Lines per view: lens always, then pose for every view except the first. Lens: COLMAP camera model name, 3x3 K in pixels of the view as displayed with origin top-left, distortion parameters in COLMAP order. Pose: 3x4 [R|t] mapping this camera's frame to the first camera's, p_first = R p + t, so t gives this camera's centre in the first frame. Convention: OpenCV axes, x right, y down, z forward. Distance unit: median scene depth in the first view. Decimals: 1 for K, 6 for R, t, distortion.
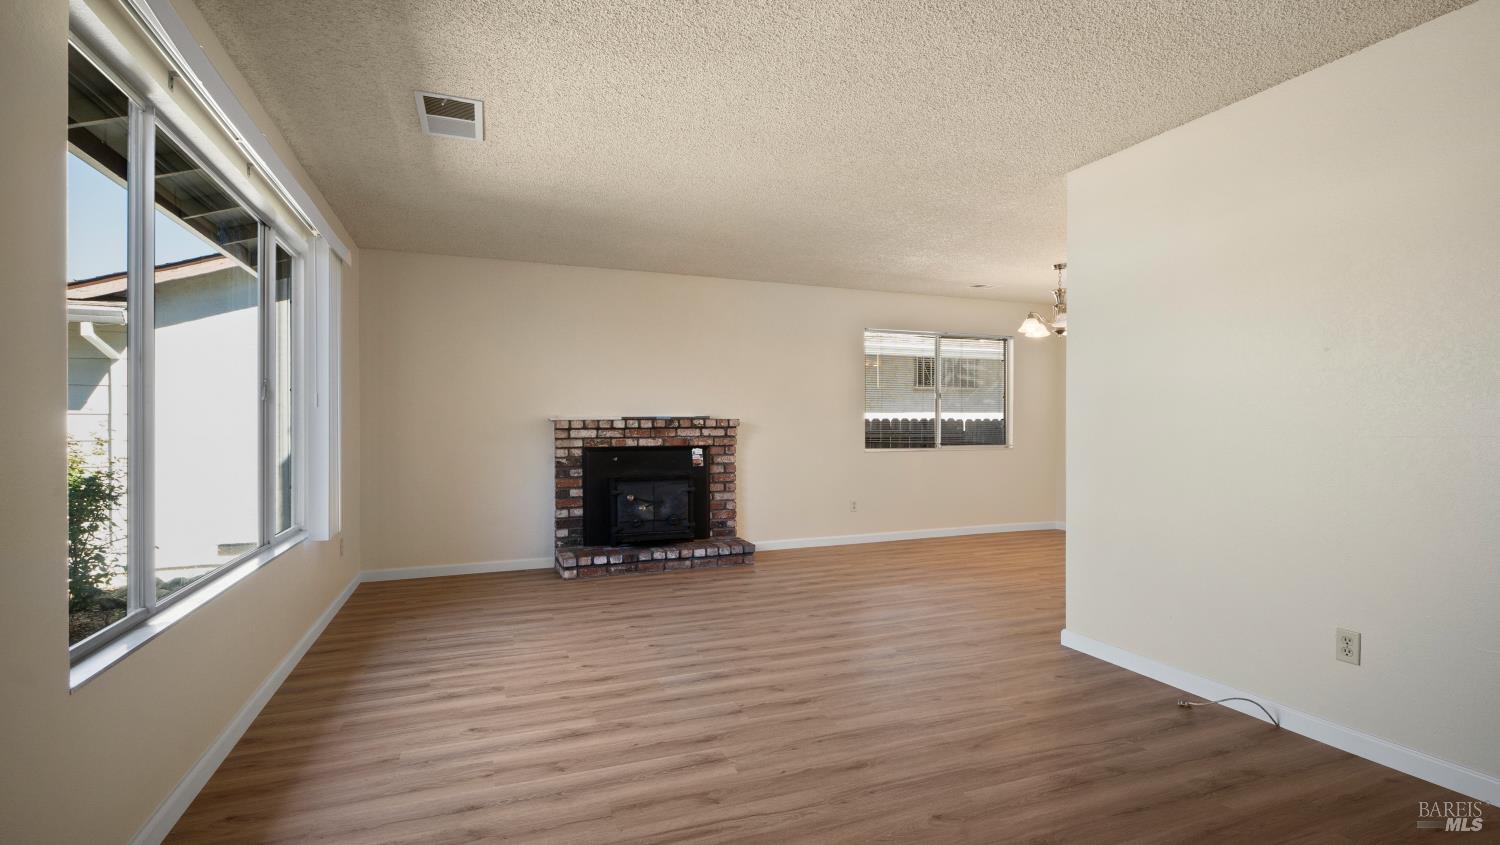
lens RADIAL K [[675.7, 0, 736.9], [0, 675.7, 432.4], [0, 0, 1]] dist [0.002108, -0.000027]
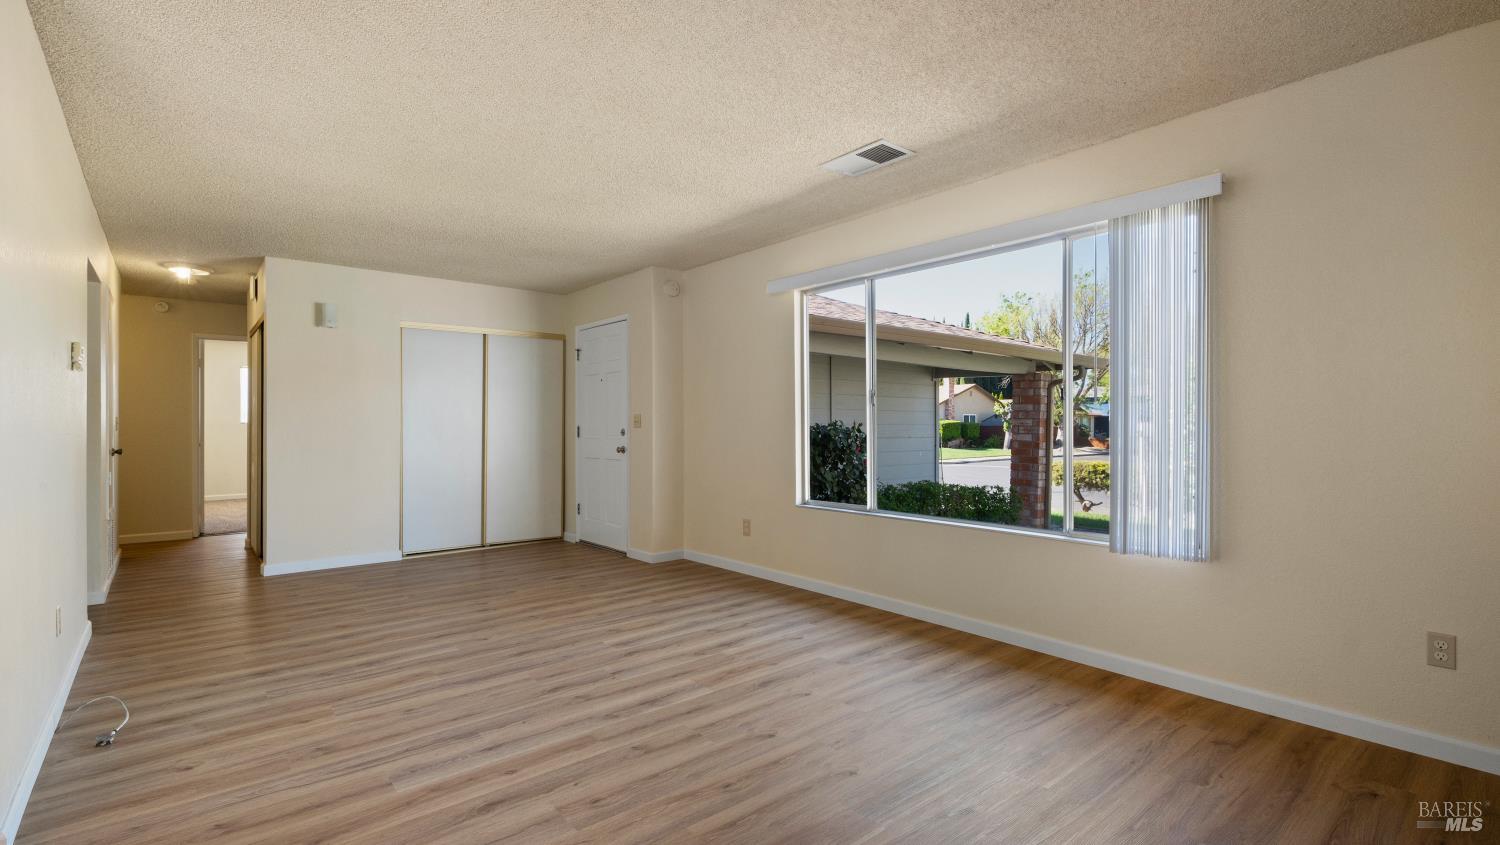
lens RADIAL K [[679.2, 0, 744.9], [0, 679.2, 424.1], [0, 0, 1]] dist [0.009722, -0.000098]
pose [[-0.945216, 0.003126, -0.326432, 0.084290], [0.000872, 0.999975, 0.007050, -0.009199], [0.326445, 0.006379, -0.945195, 1.074692]]
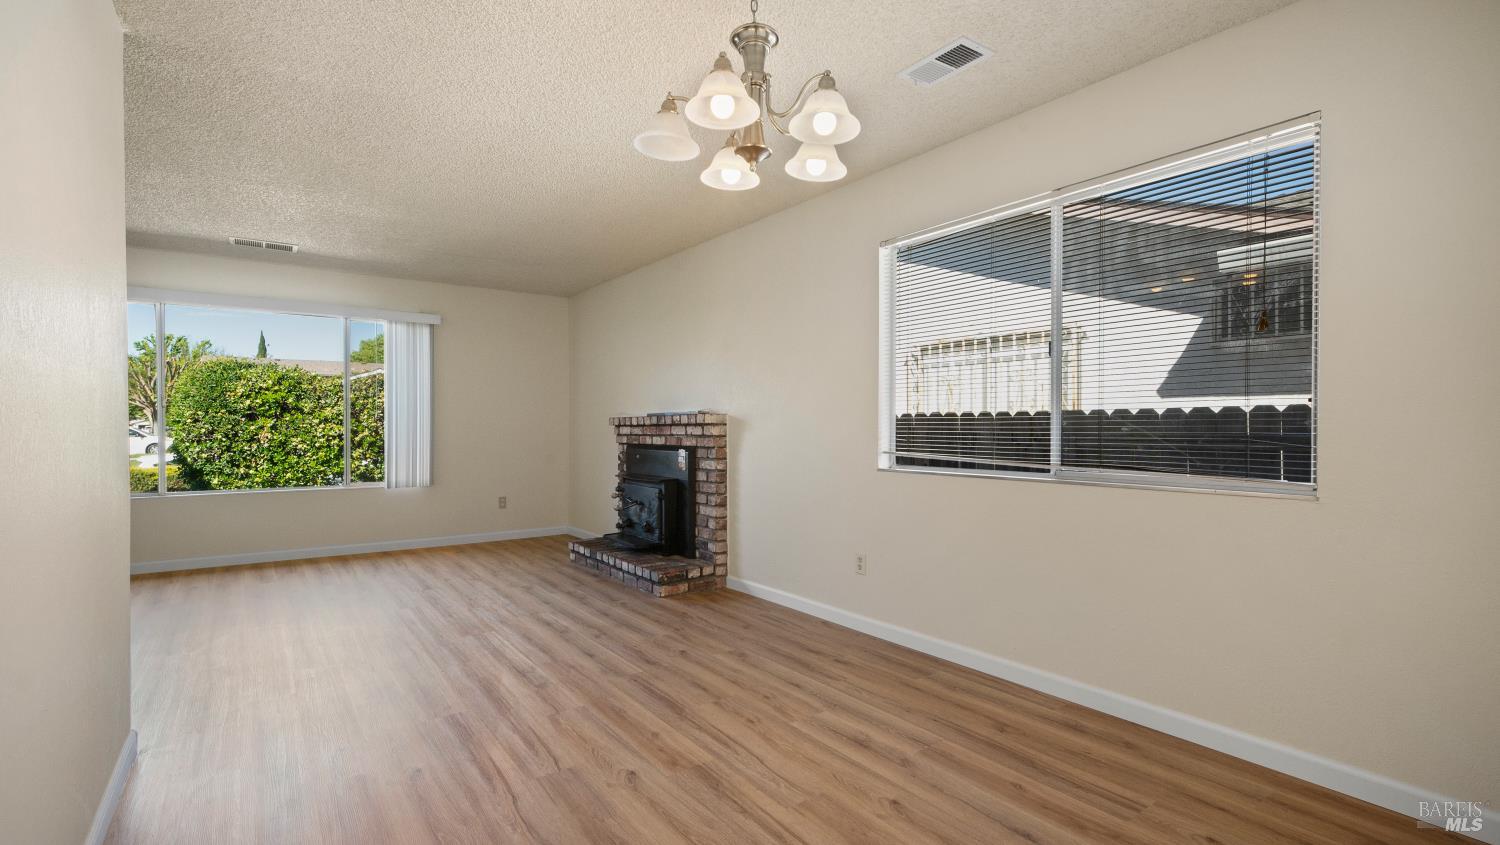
lens RADIAL K [[659.3, 0, 738.7], [0, 659.3, 429.0], [0, 0, 1]] dist [0.002792, 0.000030]
pose [[0.264471, 0.007341, -0.964366, 0.806138], [-0.012961, 0.999908, 0.004058, -0.006533], [0.964307, 0.011426, 0.264542, 0.902474]]
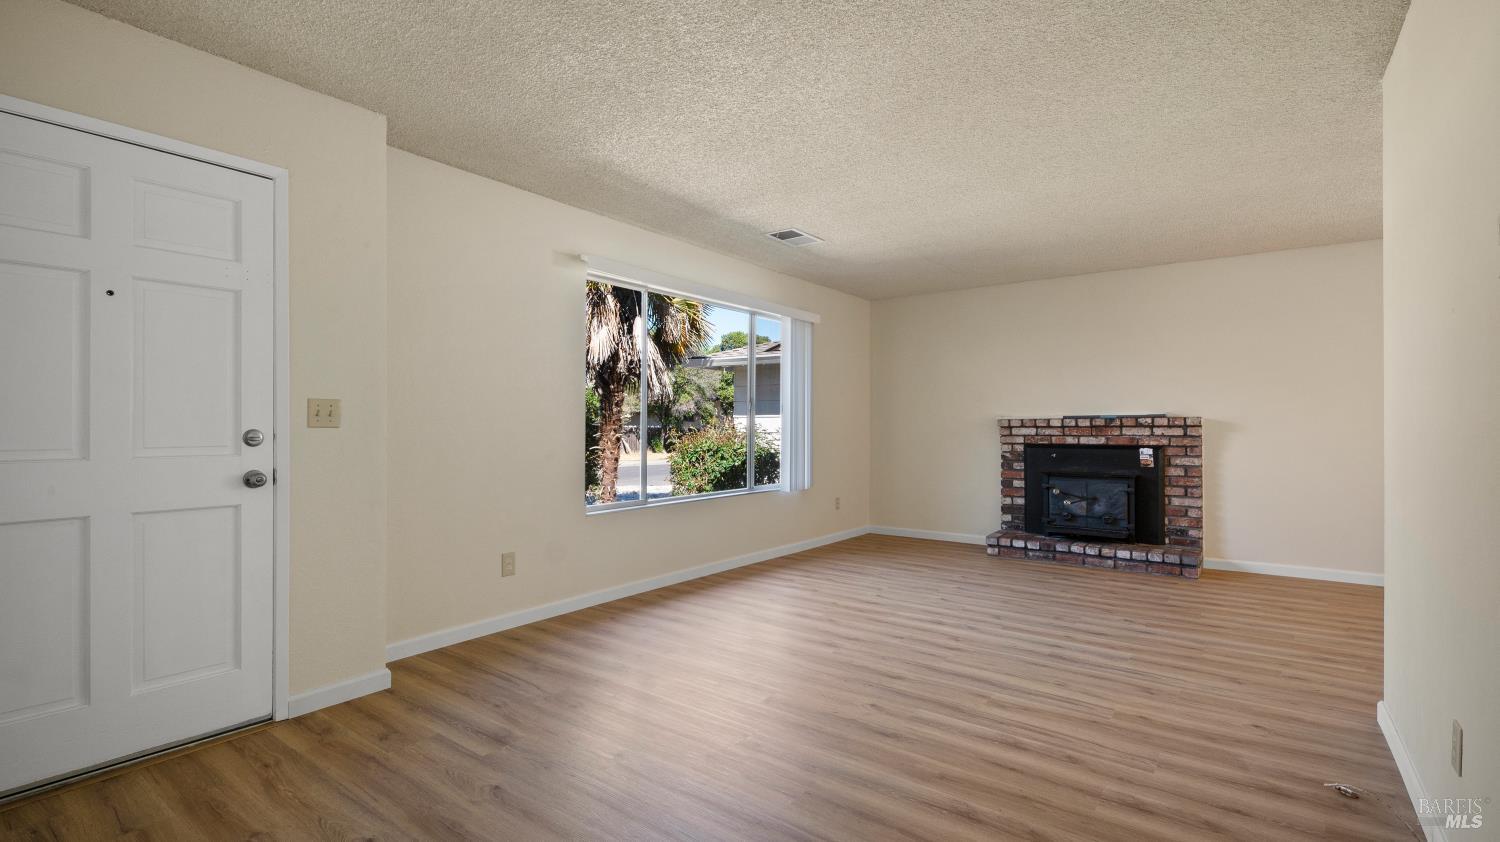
lens RADIAL K [[679.2, 0, 744.9], [0, 679.2, 422.6], [0, 0, 1]] dist [0.009722, -0.000098]
pose [[0.529544, -0.000200, -0.848282, 0.485917], [-0.011094, 0.999913, -0.007161, 0.000777], [0.848210, 0.013203, 0.529496, 0.010410]]
